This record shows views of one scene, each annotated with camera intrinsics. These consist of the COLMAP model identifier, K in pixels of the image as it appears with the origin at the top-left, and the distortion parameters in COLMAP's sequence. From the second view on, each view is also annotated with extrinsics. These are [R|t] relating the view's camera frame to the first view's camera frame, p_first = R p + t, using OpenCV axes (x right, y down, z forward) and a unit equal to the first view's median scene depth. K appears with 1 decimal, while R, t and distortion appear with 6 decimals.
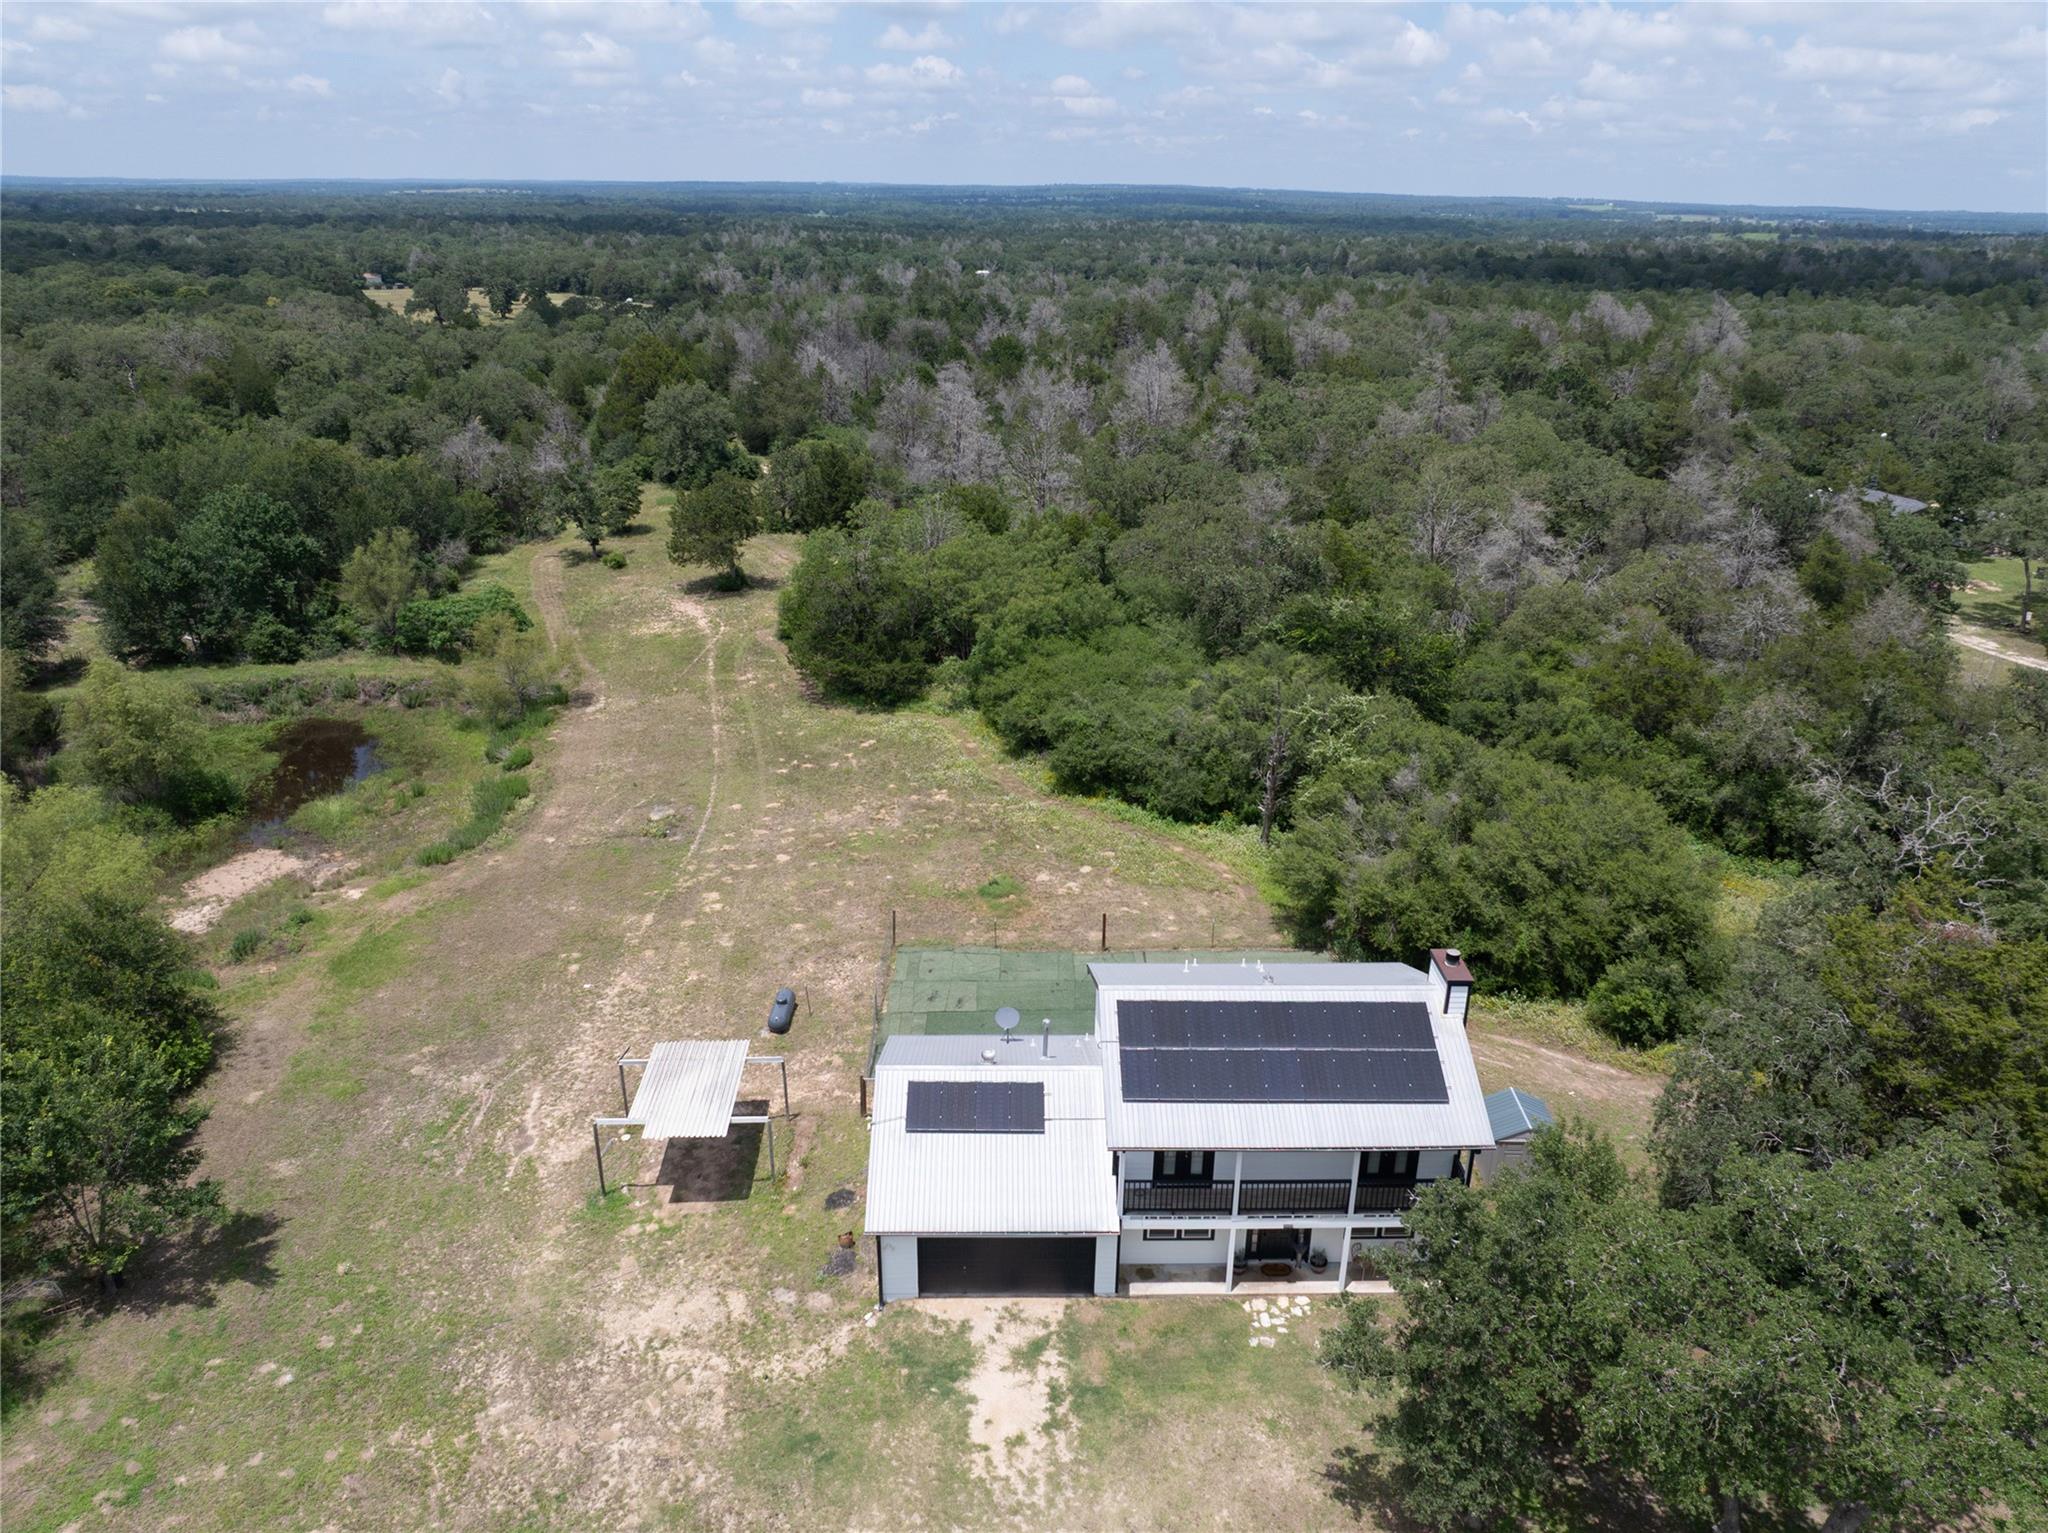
lens RADIAL K [[1426.2, 0, 1013.2], [0, 1426.2, 774.8], [0, 0, 1]] dist [-0.035813, 0.003011]
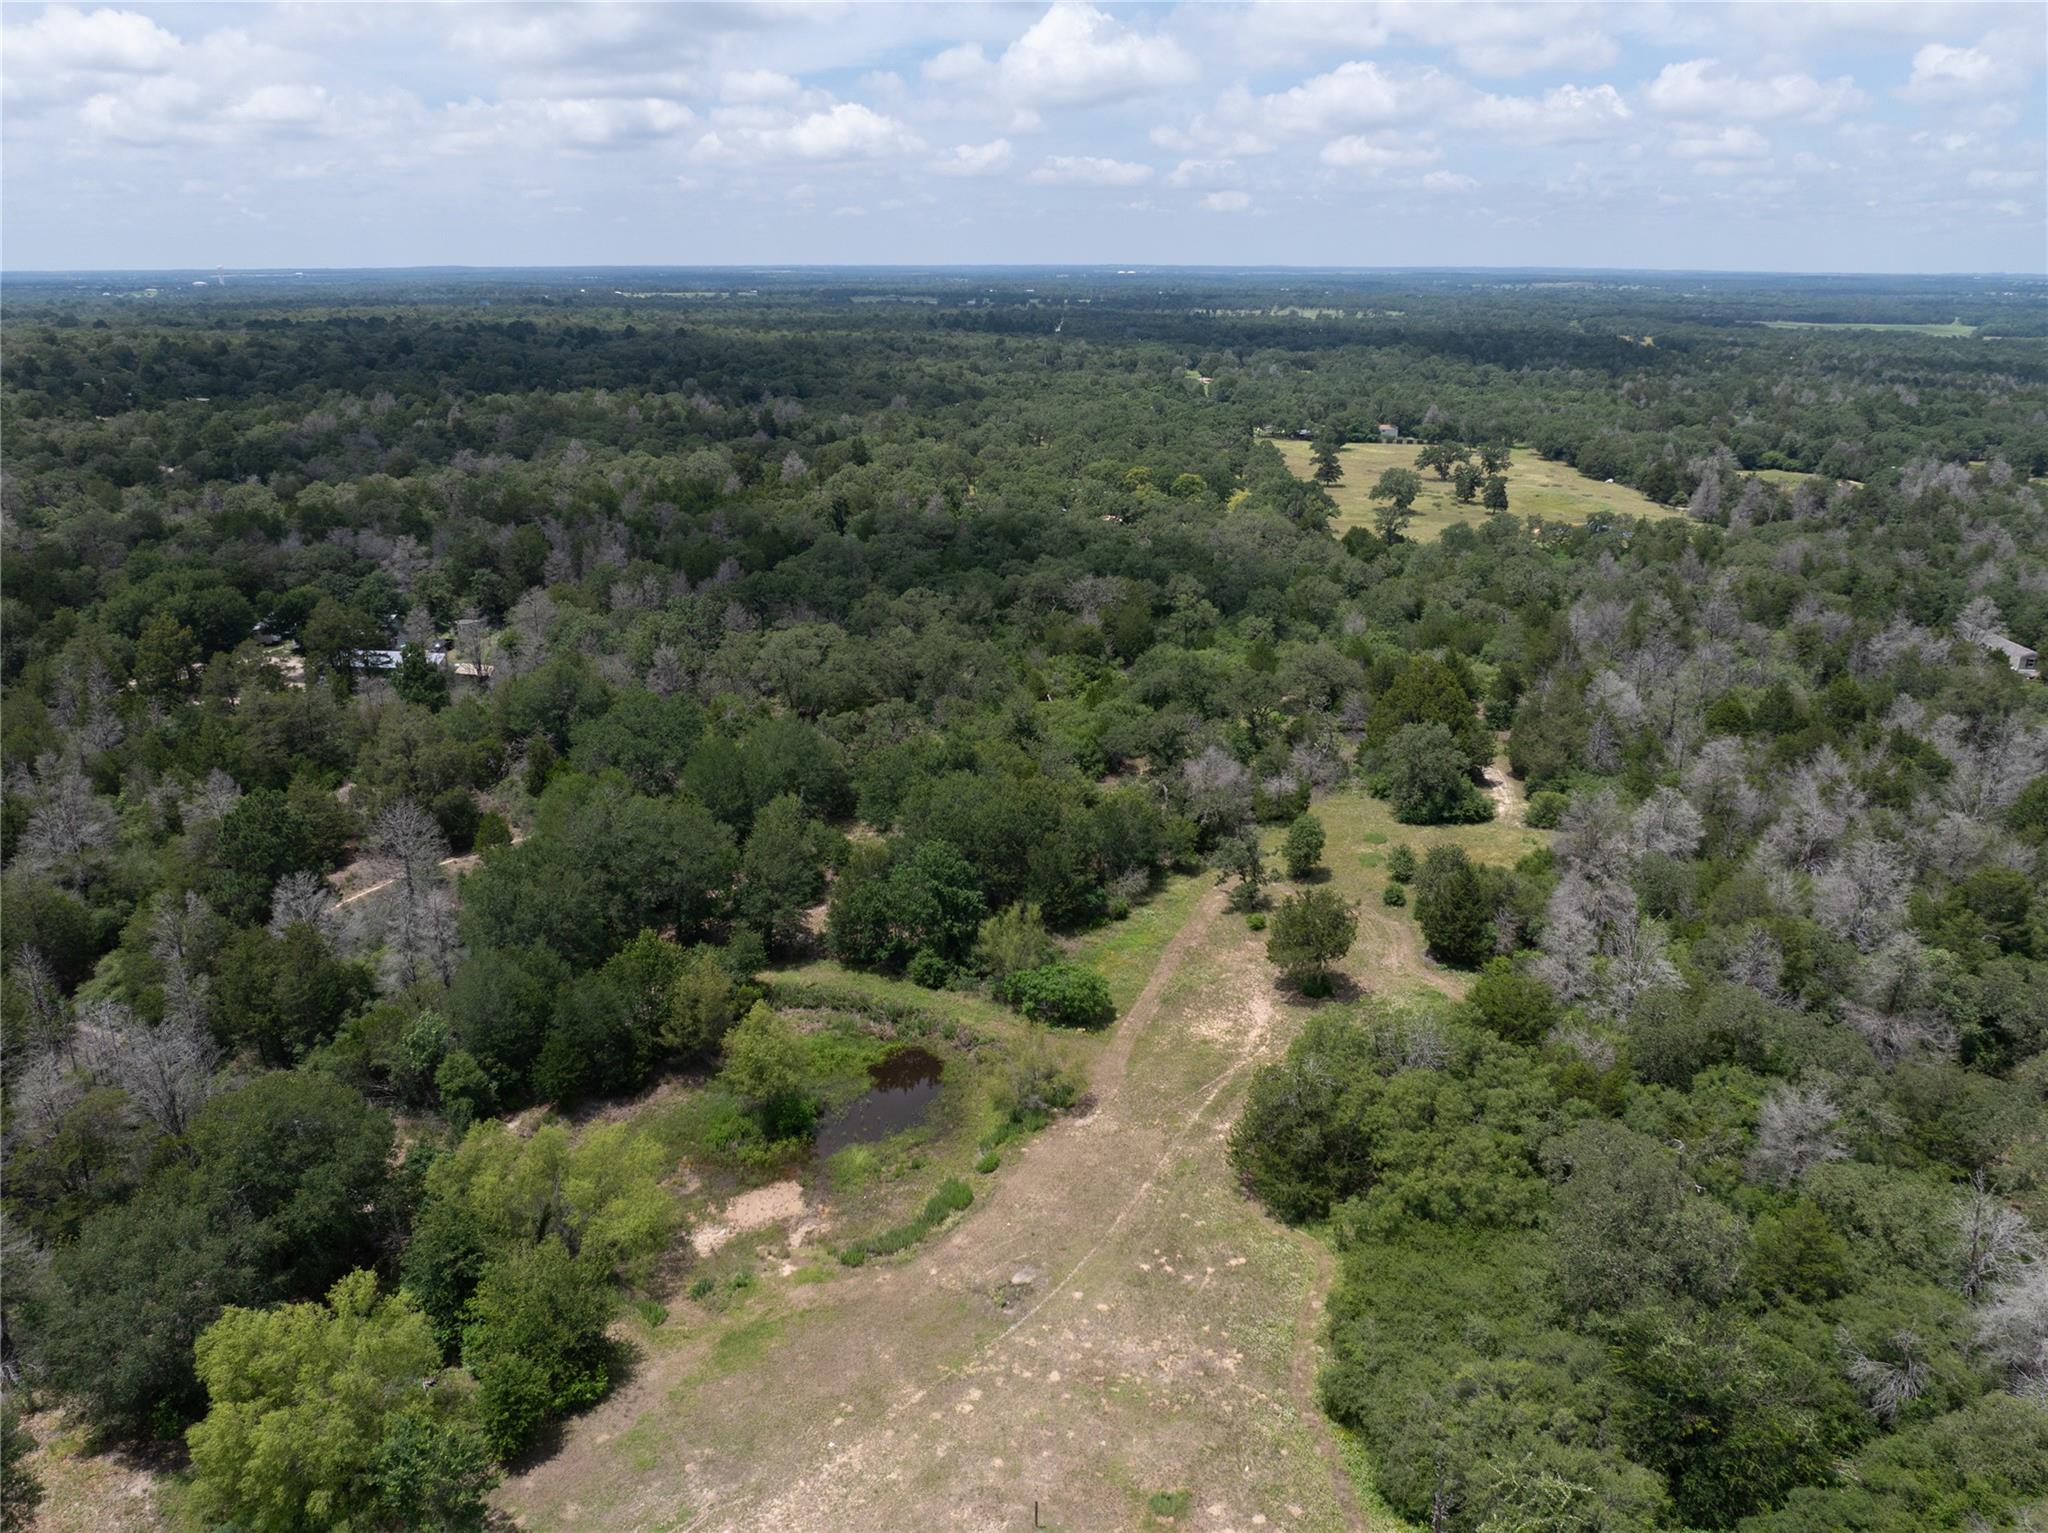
lens RADIAL K [[1426.2, 0, 1014.1], [0, 1426.2, 751.4], [0, 0, 1]] dist [-0.035813, 0.003011]
pose [[0.759814, 0.197383, -0.619454, 0.331396], [-0.236484, 0.971440, 0.019472, -0.345920], [0.605606, 0.131695, 0.784792, -0.025313]]
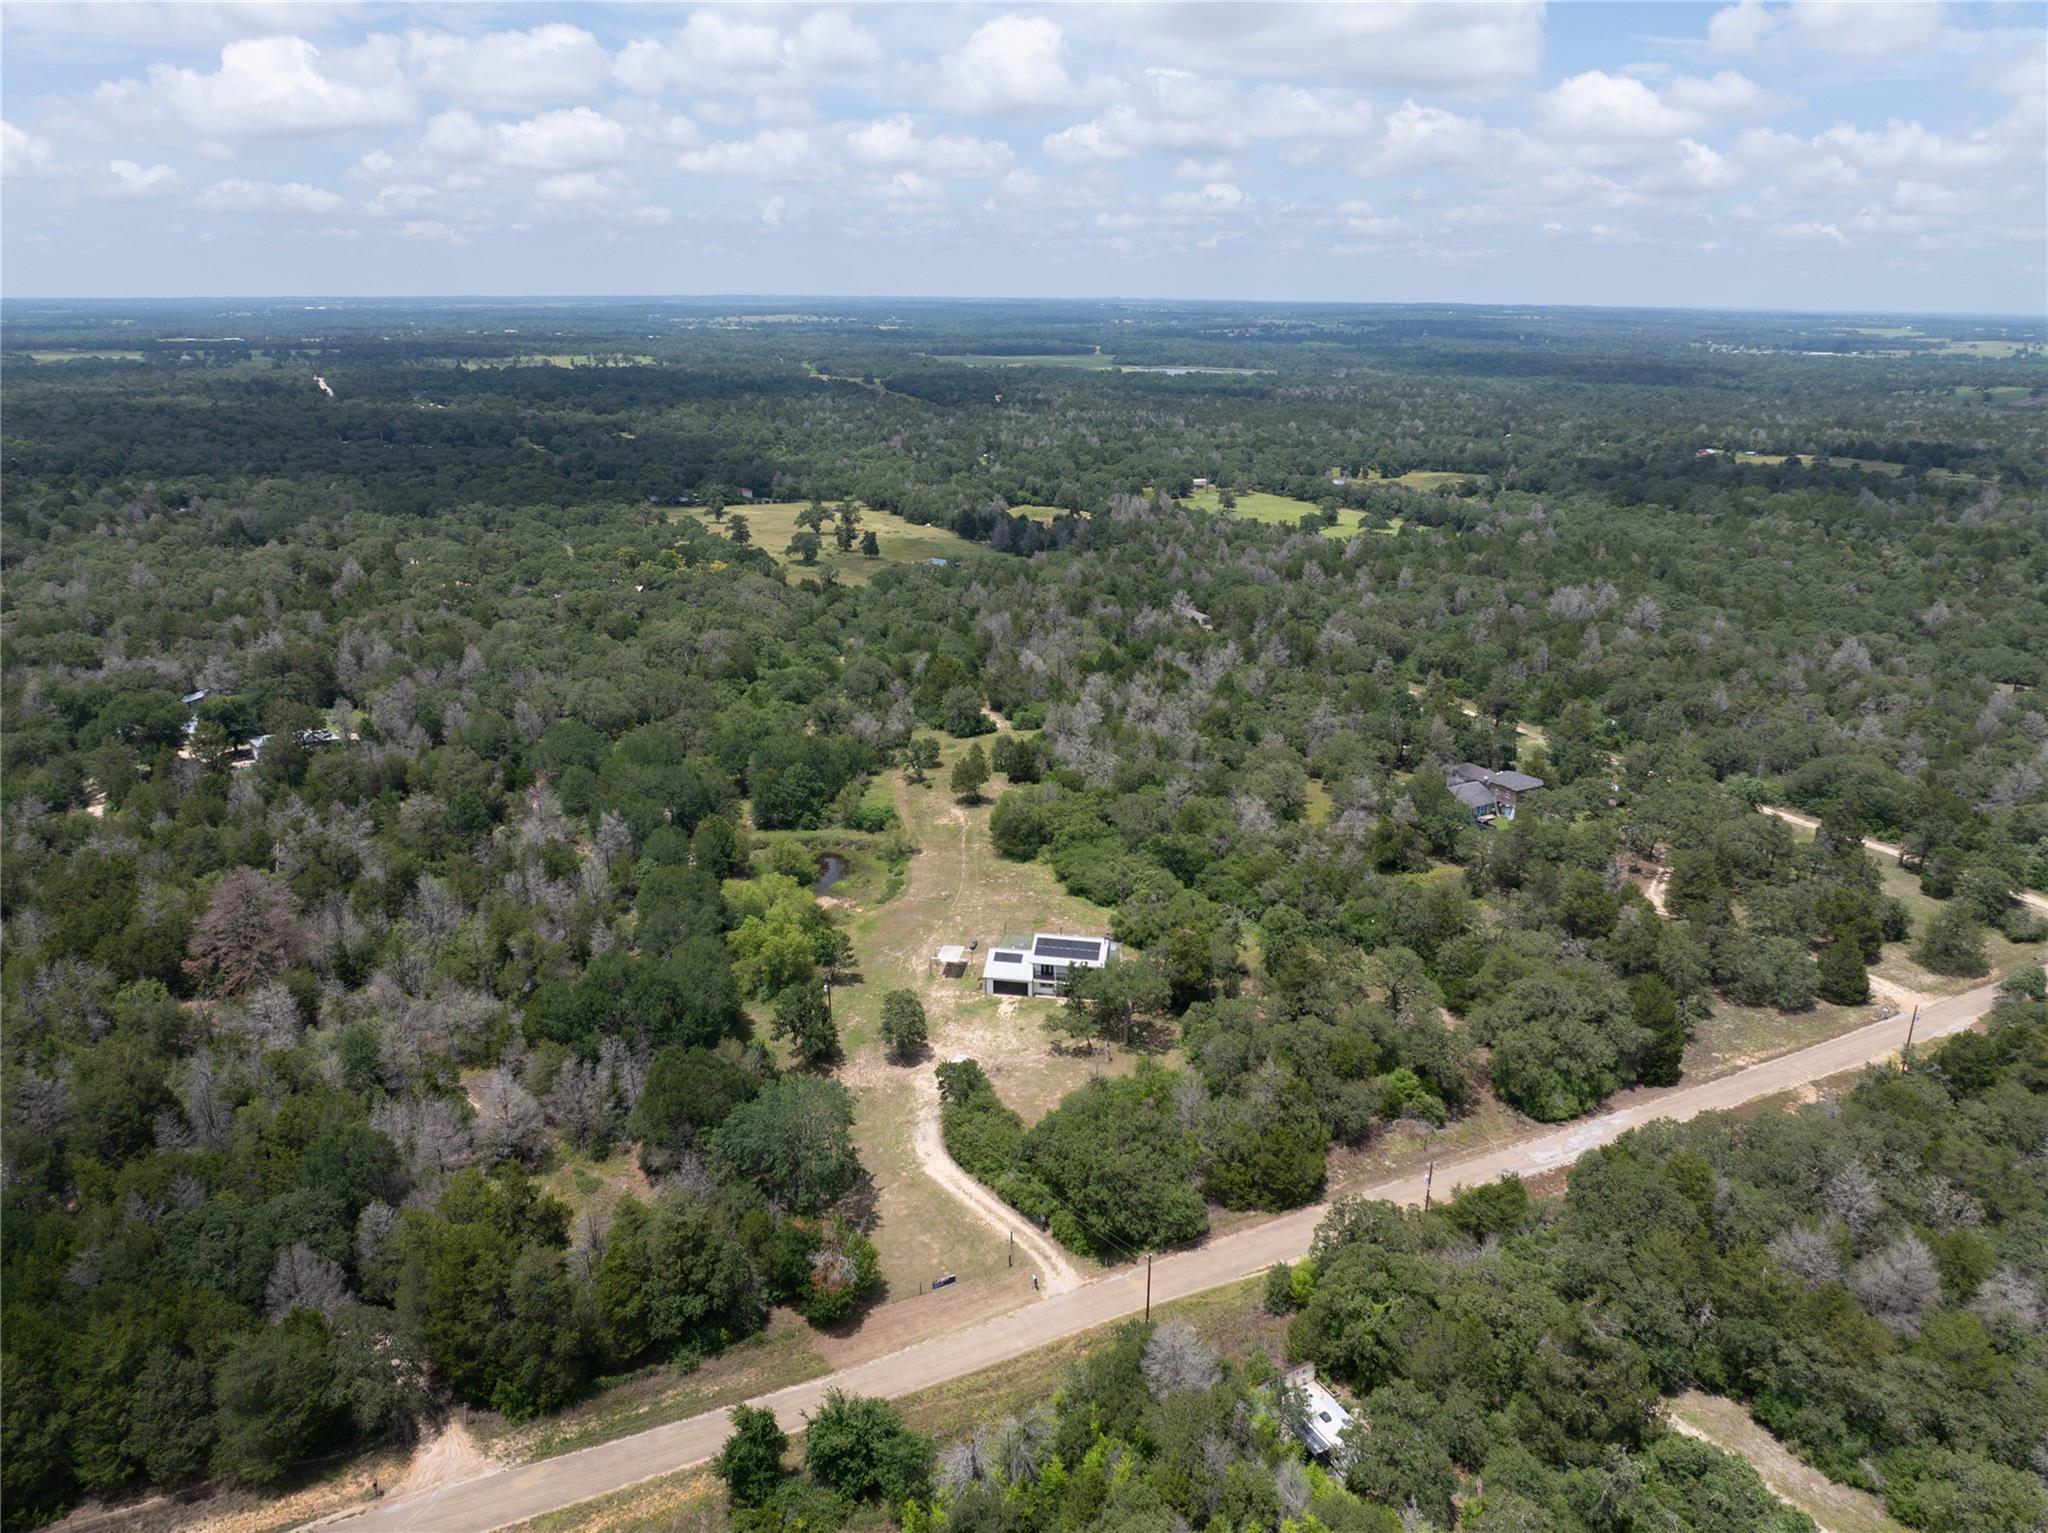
lens RADIAL K [[1426.2, 0, 1044.3], [0, 1426.2, 760.6], [0, 0, 1]] dist [-0.035813, 0.003011]
pose [[0.985712, 0.049033, -0.161146, 0.382221], [-0.061333, 0.995499, -0.072256, -0.041441], [0.156877, 0.081107, 0.984282, -1.722828]]
